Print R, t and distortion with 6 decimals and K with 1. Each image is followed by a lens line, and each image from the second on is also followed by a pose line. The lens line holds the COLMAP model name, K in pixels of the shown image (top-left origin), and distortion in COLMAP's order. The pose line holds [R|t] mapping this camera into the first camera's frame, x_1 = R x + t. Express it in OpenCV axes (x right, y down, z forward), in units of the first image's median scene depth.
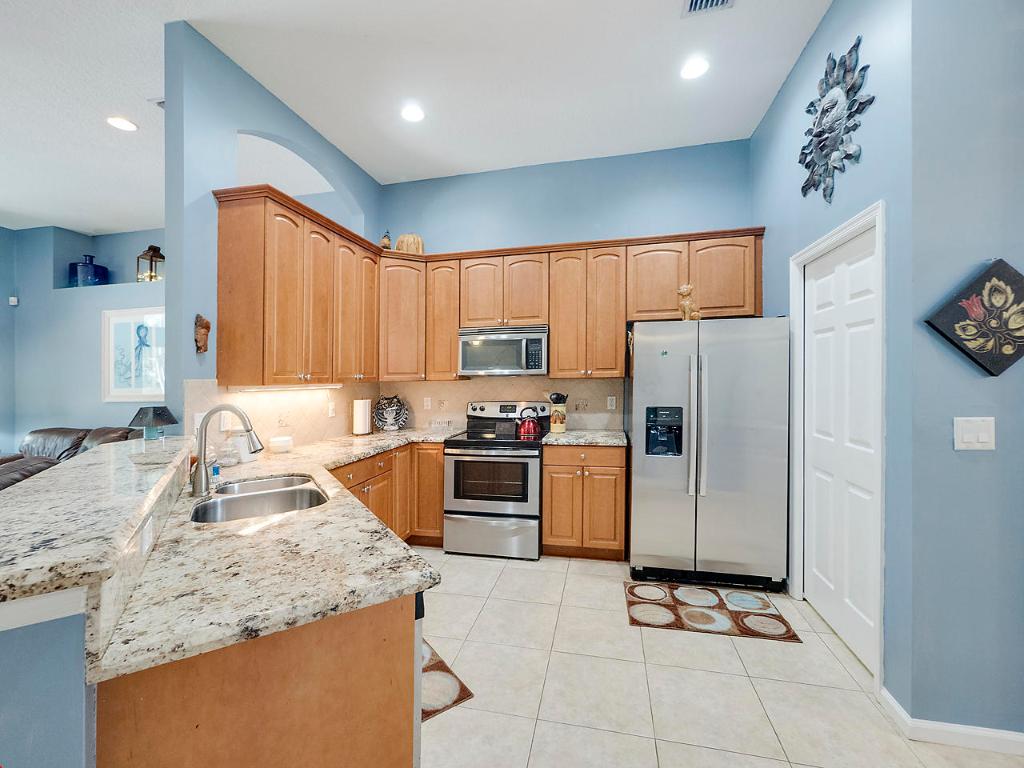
lens RADIAL K [[442.9, 0, 509.3], [0, 442.9, 370.2], [0, 0, 1]] dist [-0.001445, 0.000385]
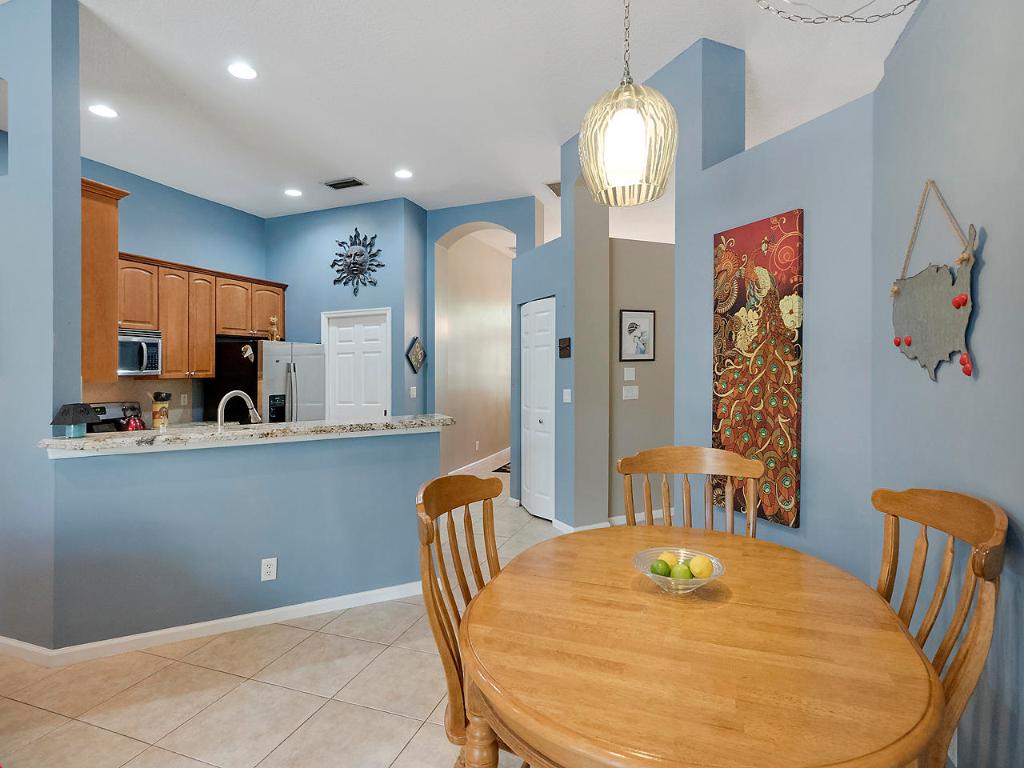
lens RADIAL K [[475.4, 0, 511.8], [0, 475.4, 385.1], [0, 0, 1]] dist [0.000066, -0.000025]
pose [[0.110967, -0.016661, 0.993684, -1.015146], [0.005560, 0.999854, 0.016143, 0.020328], [-0.993809, 0.003733, 0.111044, -0.018497]]
